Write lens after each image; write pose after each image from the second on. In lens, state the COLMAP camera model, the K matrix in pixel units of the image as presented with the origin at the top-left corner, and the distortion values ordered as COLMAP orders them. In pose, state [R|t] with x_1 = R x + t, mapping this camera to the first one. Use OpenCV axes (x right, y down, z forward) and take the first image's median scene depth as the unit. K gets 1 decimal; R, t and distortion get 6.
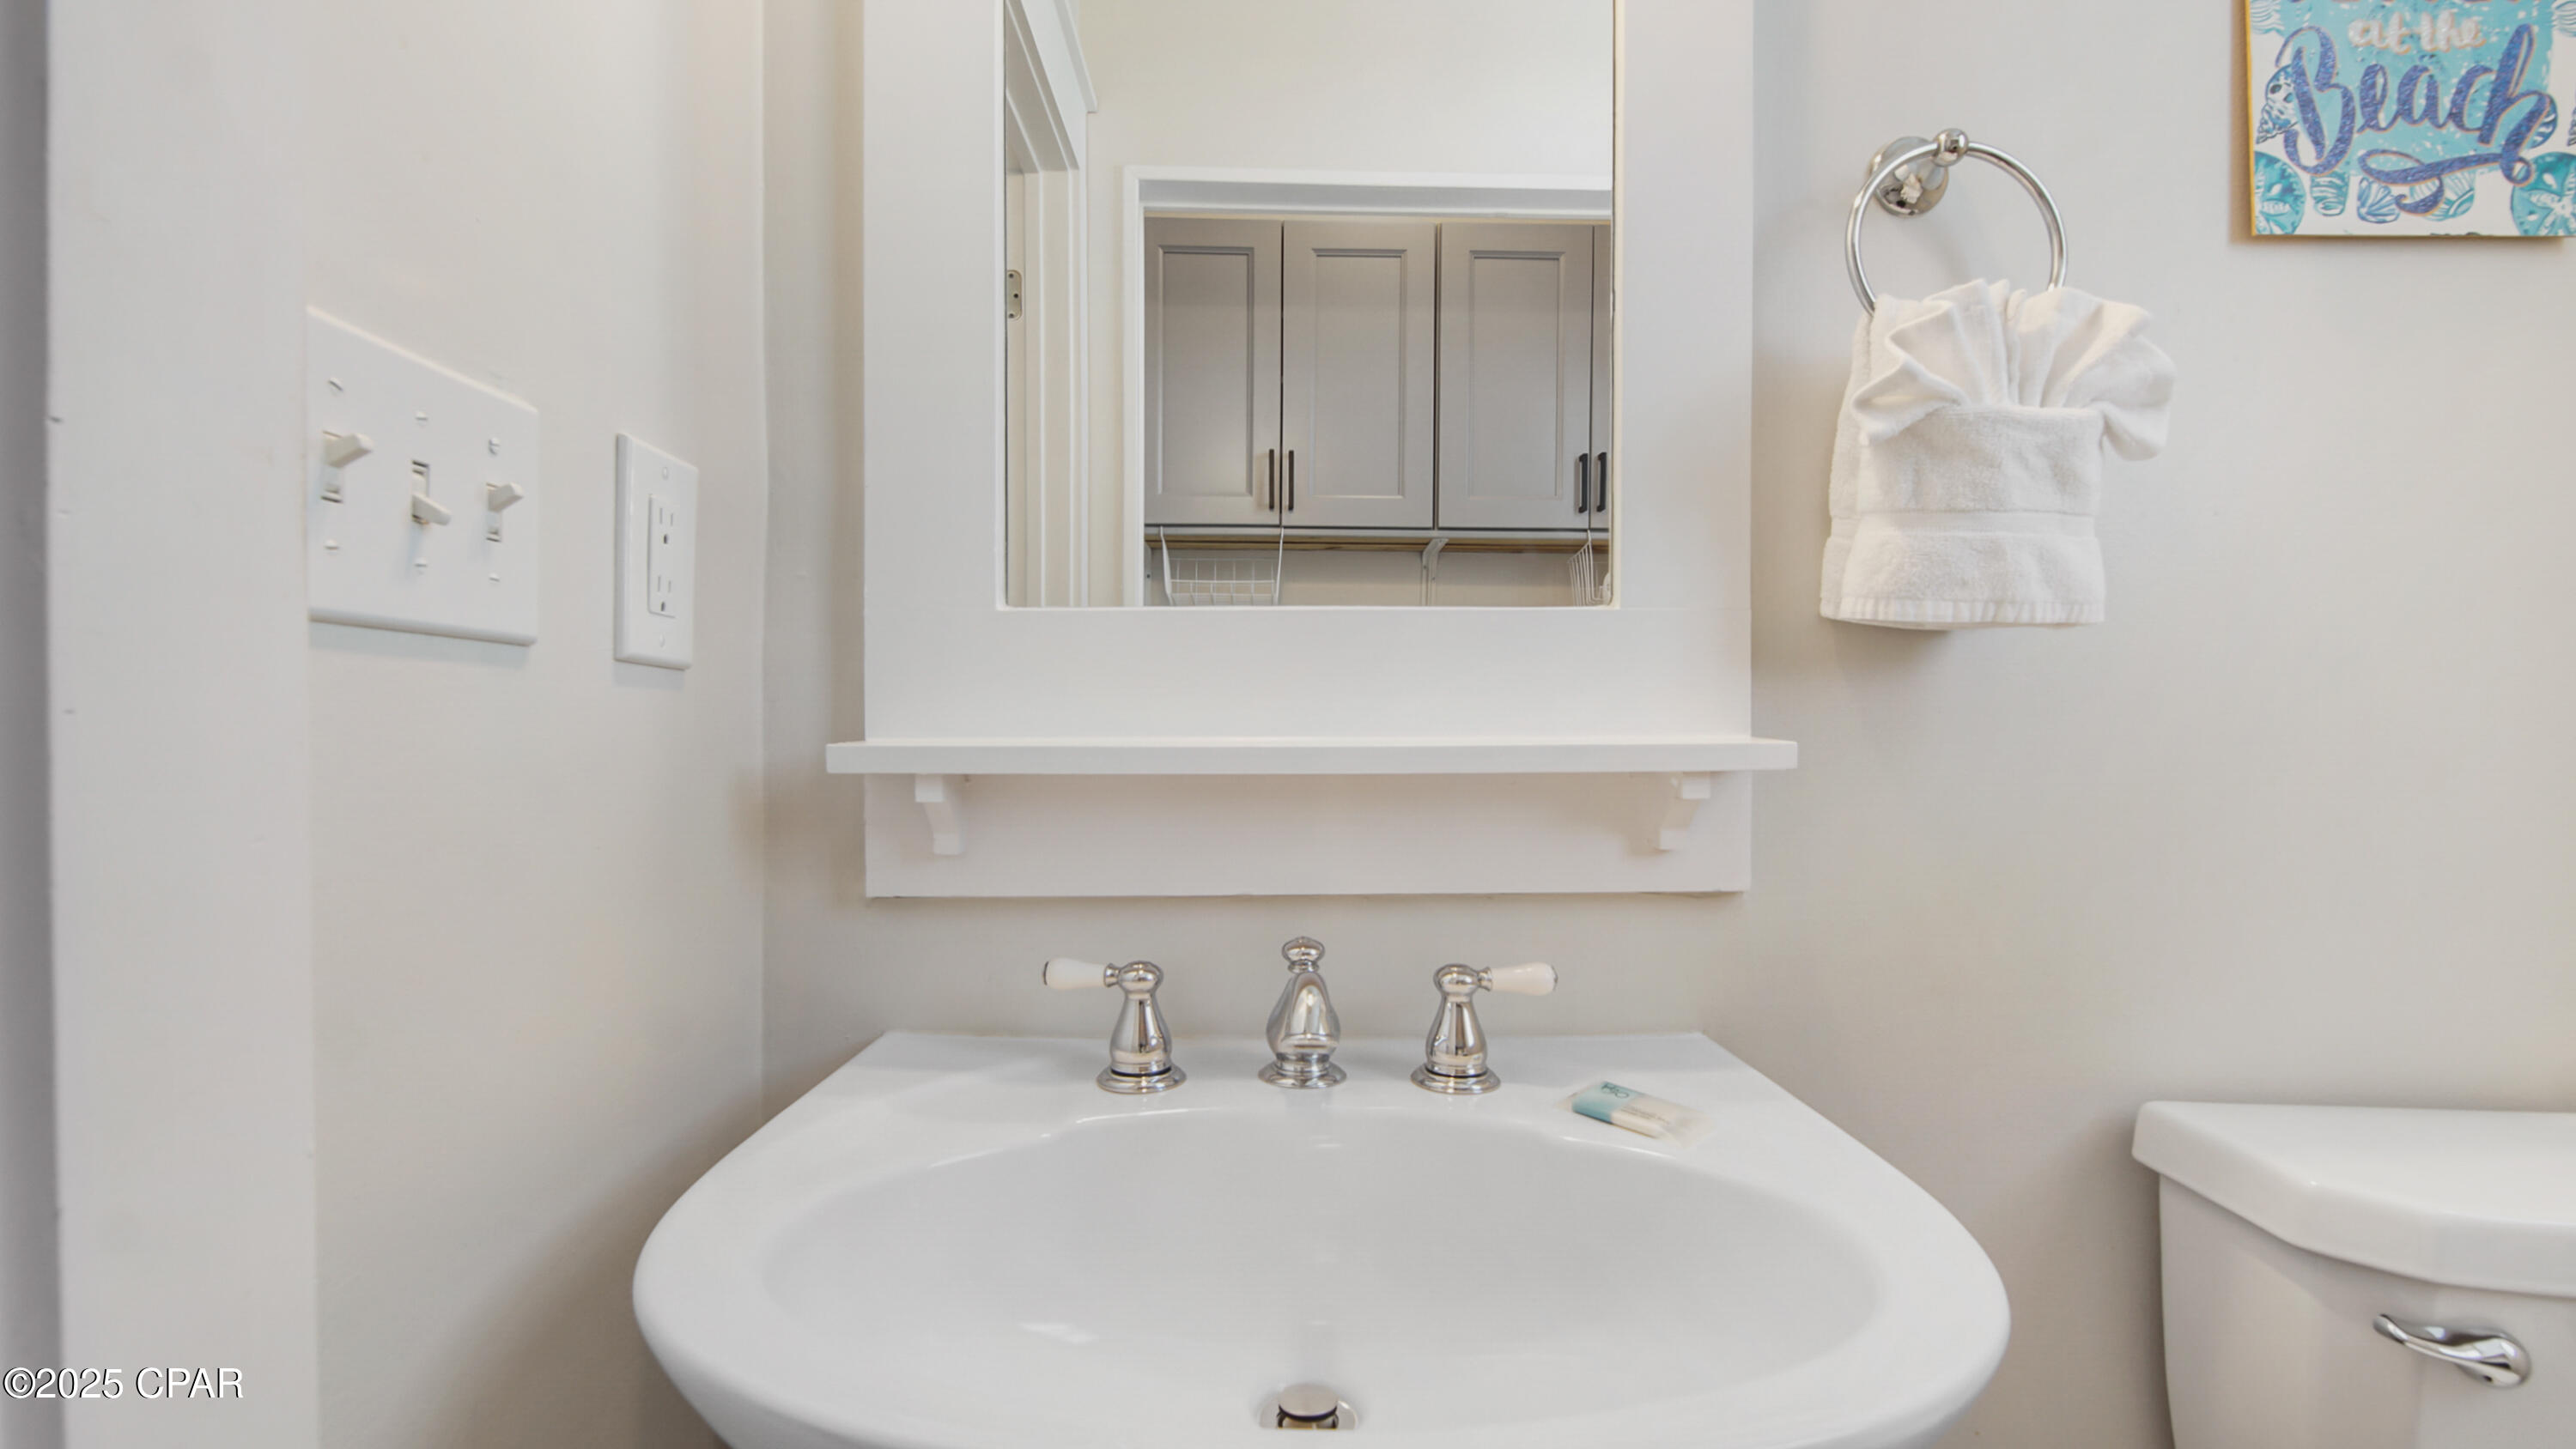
lens RADIAL K [[1187.2, 0, 1288.0], [0, 1187.2, 724.5], [0, 0, 1]] dist [-0.002218, -0.000368]
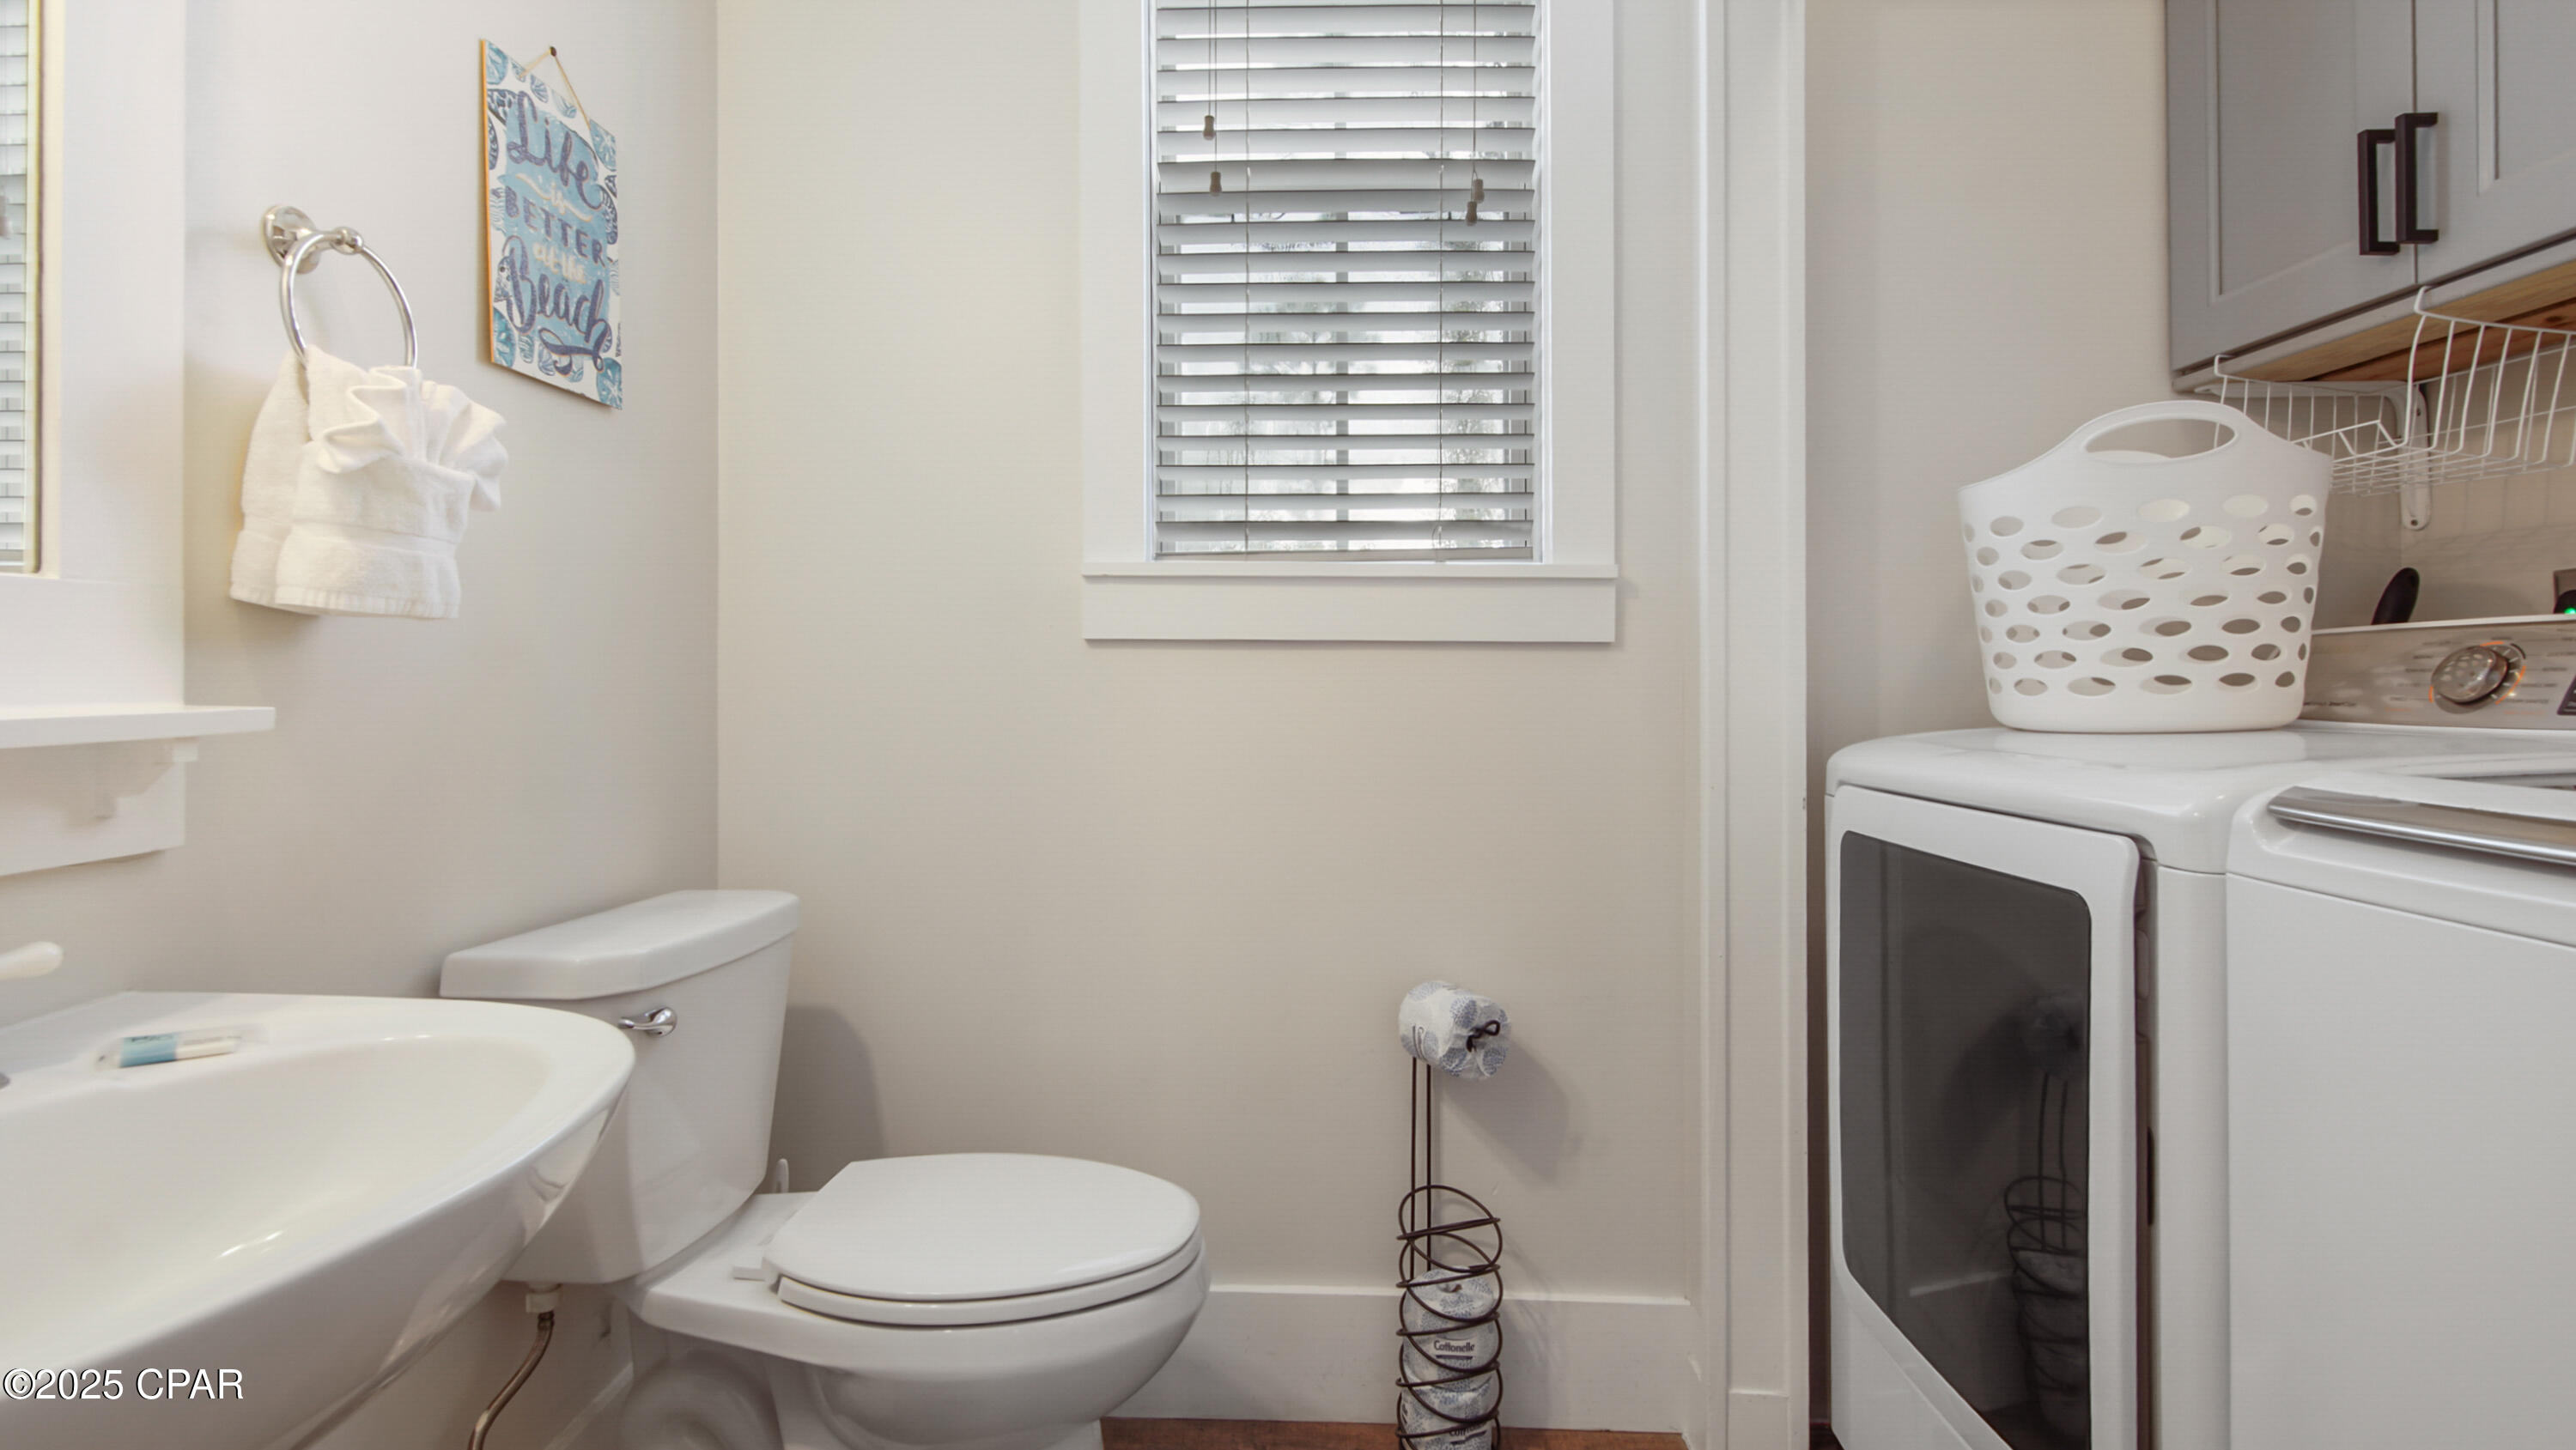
lens RADIAL K [[1219.2, 0, 1275.4], [0, 1219.2, 675.2], [0, 0, 1]] dist [-0.001915, -0.000865]
pose [[0.047541, -0.000532, 0.998869, -0.678996], [0.010459, 0.999945, 0.000035, -0.006113], [-0.998815, 0.010445, 0.047544, -0.058922]]
